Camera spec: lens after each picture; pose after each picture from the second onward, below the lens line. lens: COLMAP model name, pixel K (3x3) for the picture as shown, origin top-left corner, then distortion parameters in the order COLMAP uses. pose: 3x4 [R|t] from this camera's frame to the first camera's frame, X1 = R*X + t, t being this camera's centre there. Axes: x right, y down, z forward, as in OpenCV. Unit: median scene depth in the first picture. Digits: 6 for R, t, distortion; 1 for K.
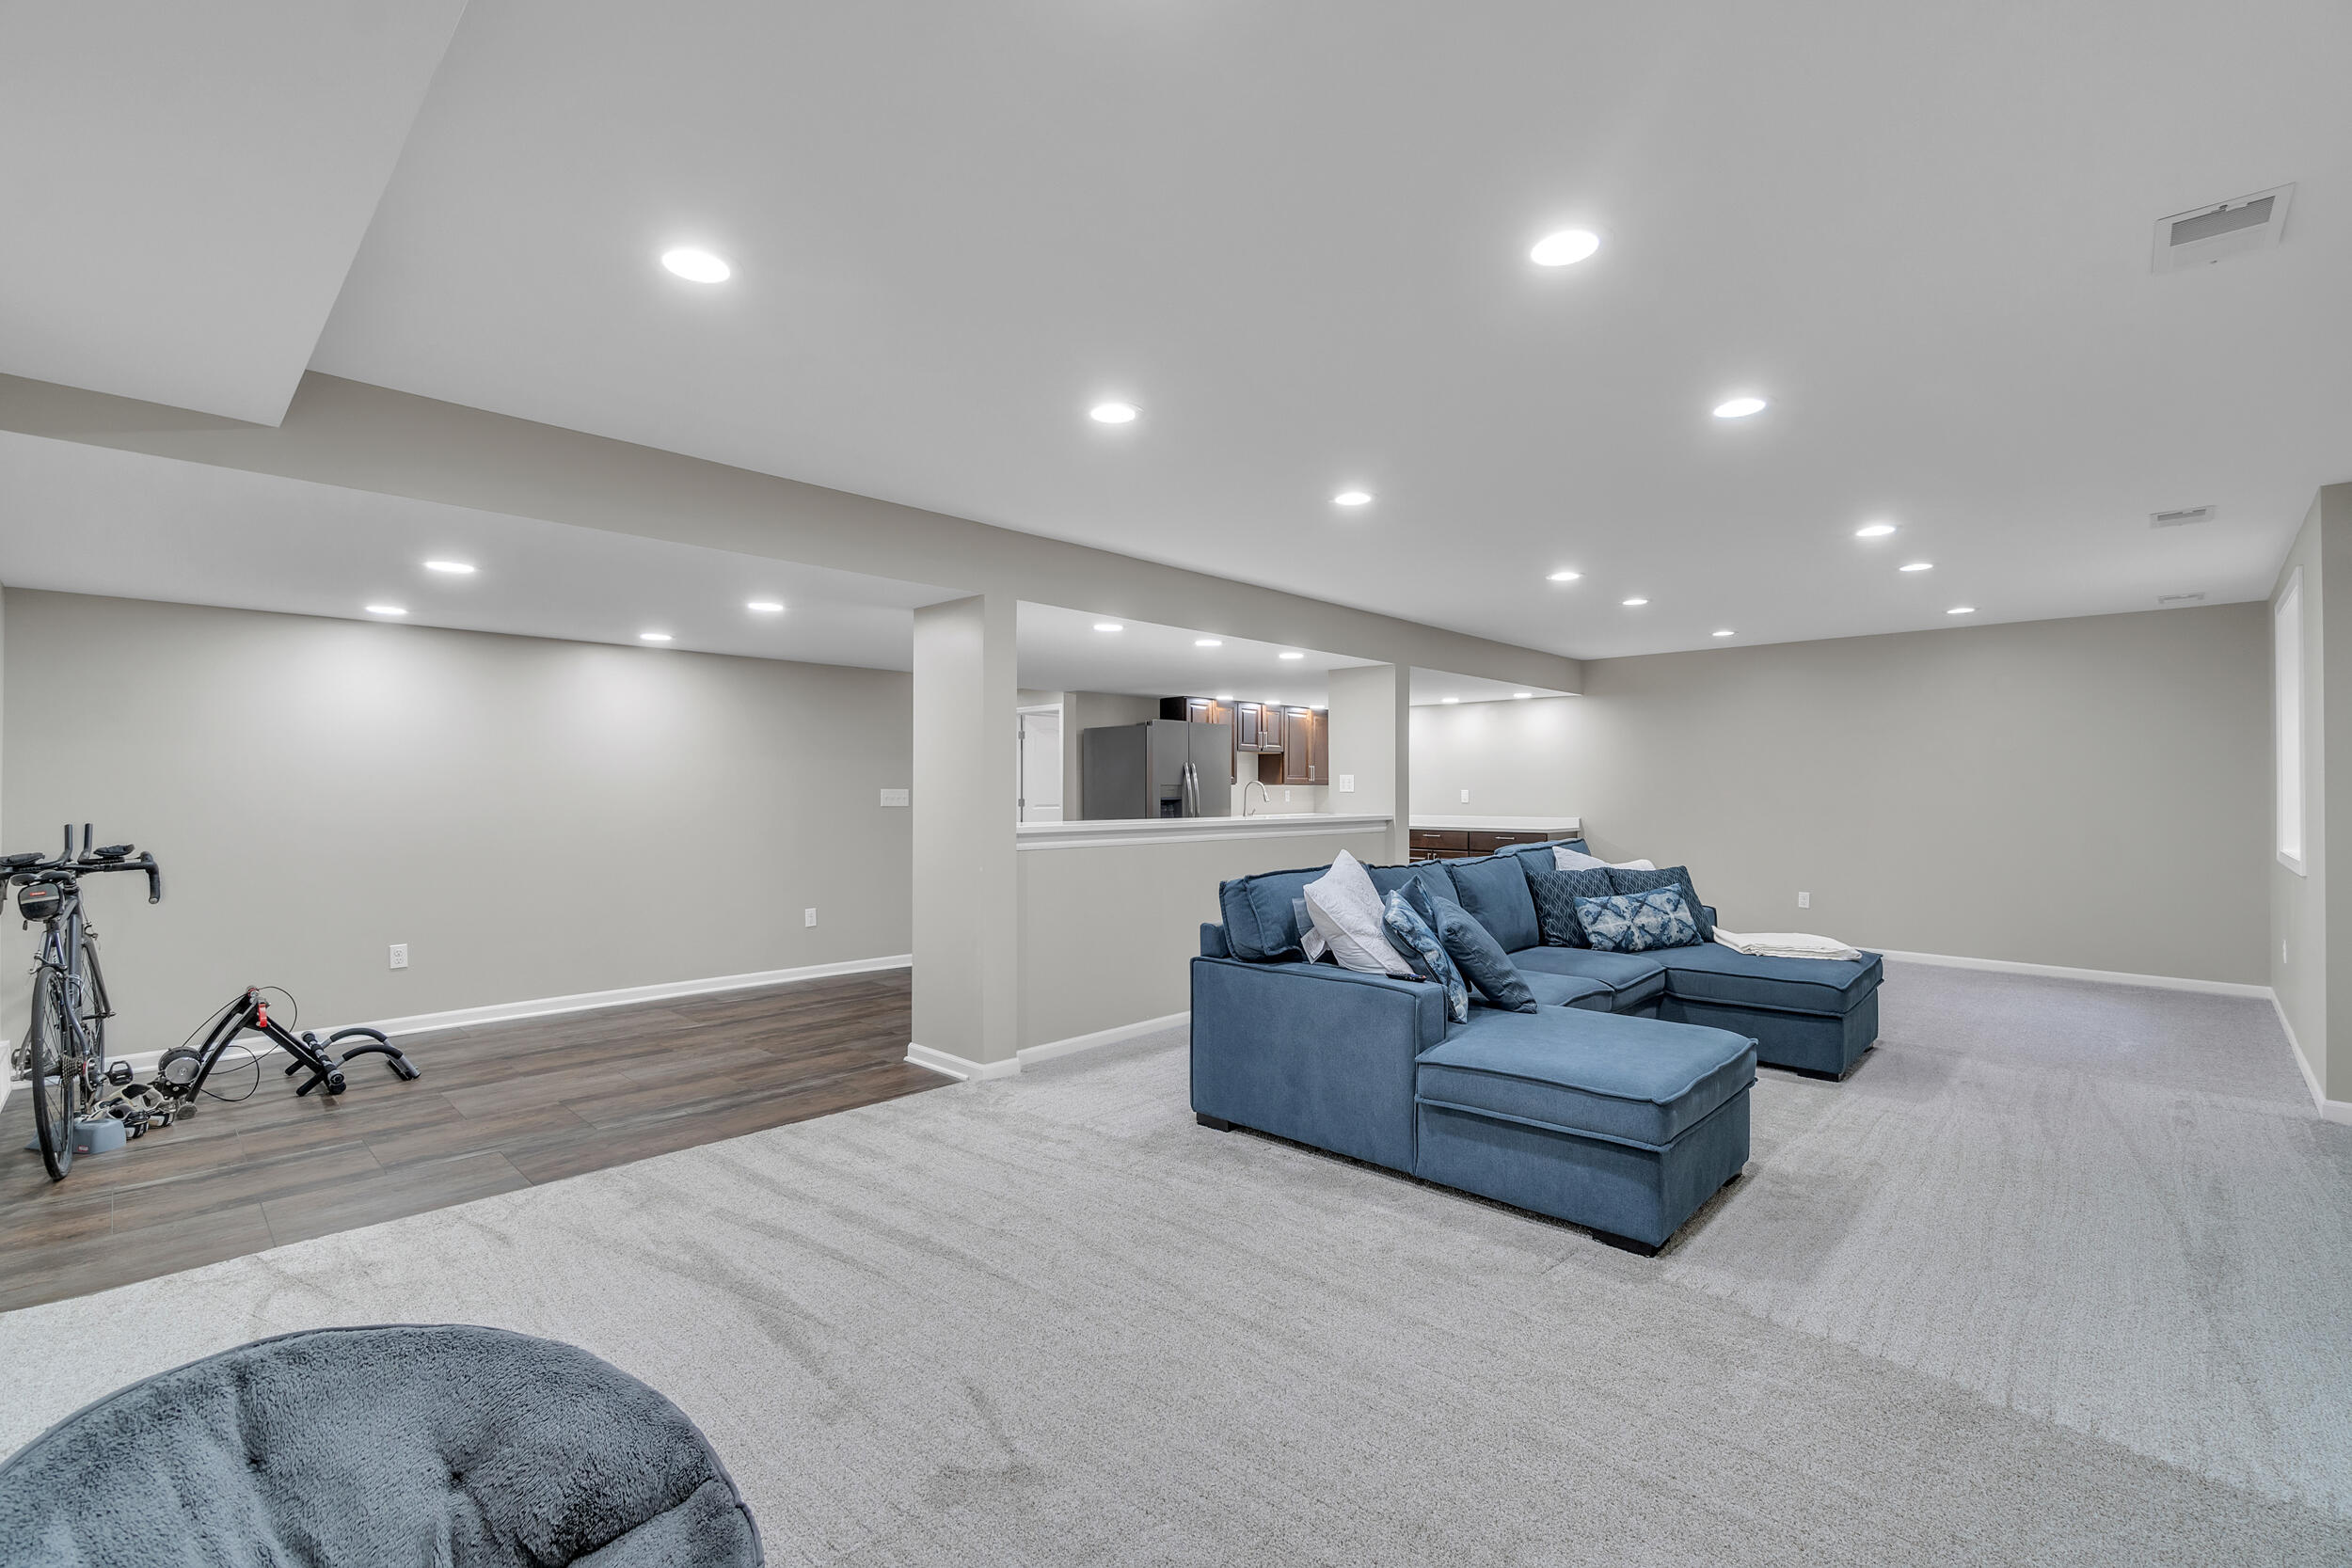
lens RADIAL K [[1037.5, 0, 1181.9], [0, 1037.5, 789.4], [0, 0, 1]] dist [0.000473, 0.000157]
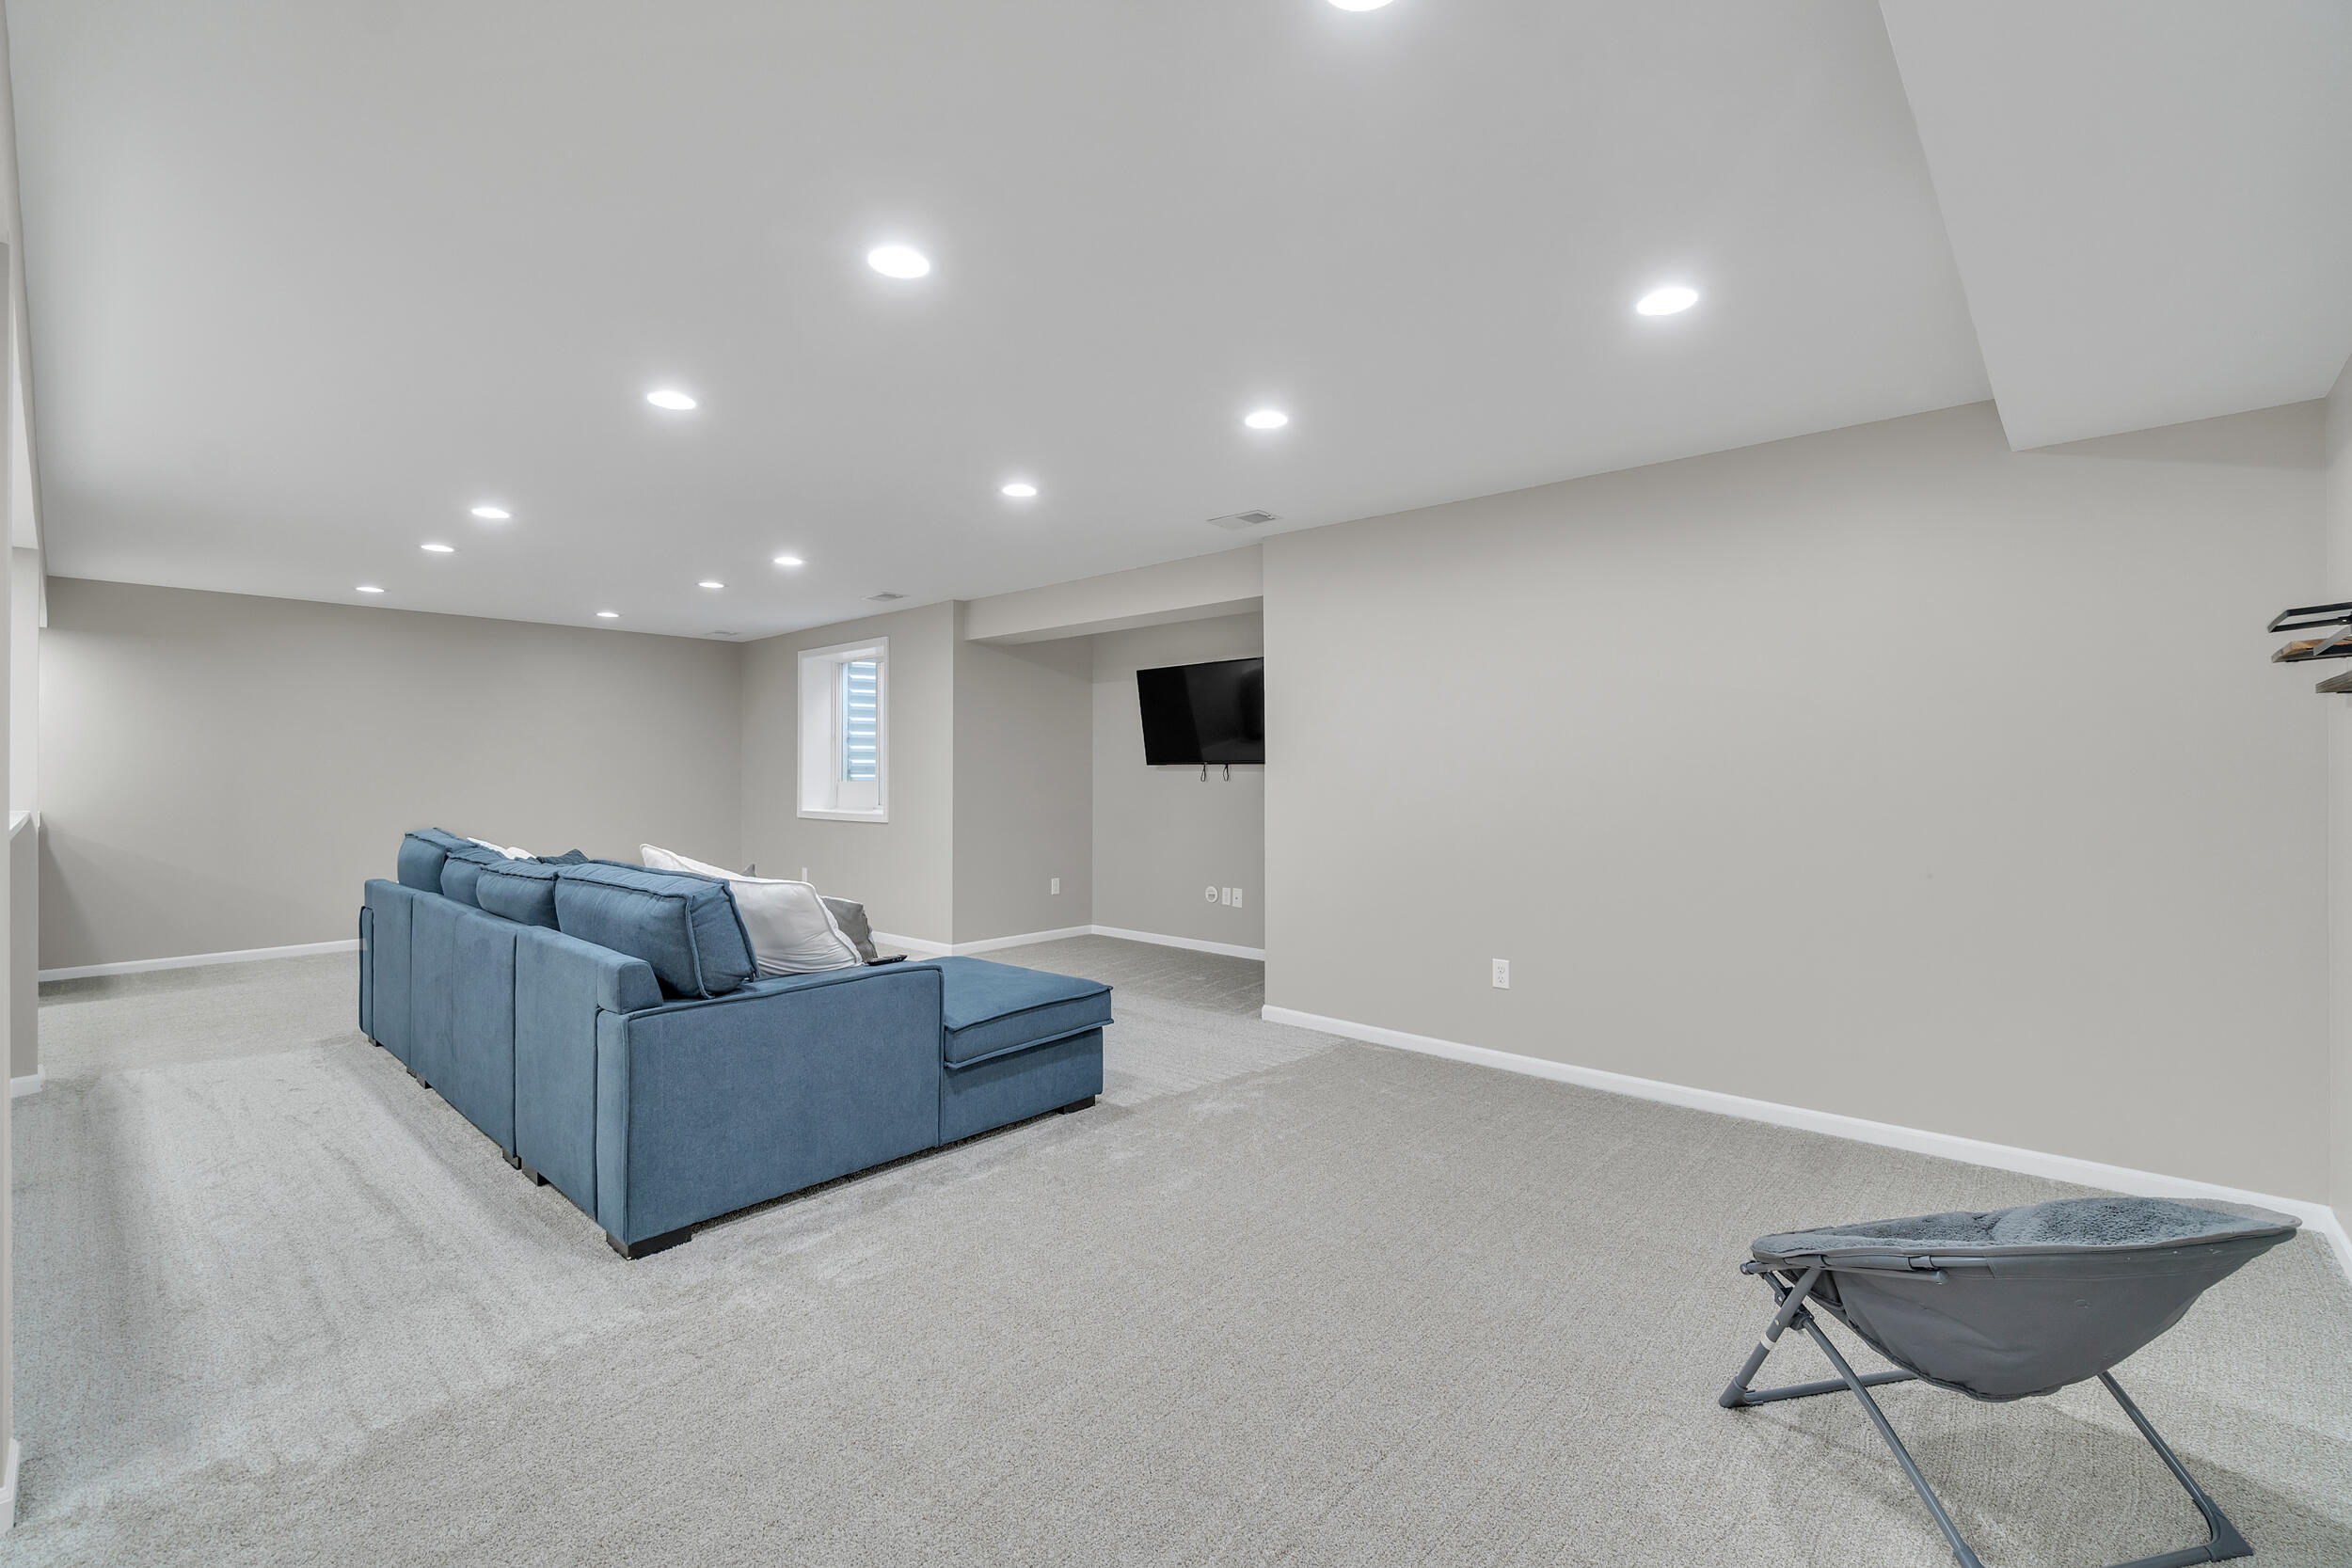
lens RADIAL K [[1037.5, 0, 1181.1], [0, 1037.5, 772.8], [0, 0, 1]] dist [0.000473, 0.000157]
pose [[-0.030141, 0.000024, 0.999546, -0.817100], [0.000617, 1.000000, -0.000005, 0.004279], [-0.999545, 0.000616, -0.030141, 0.801492]]
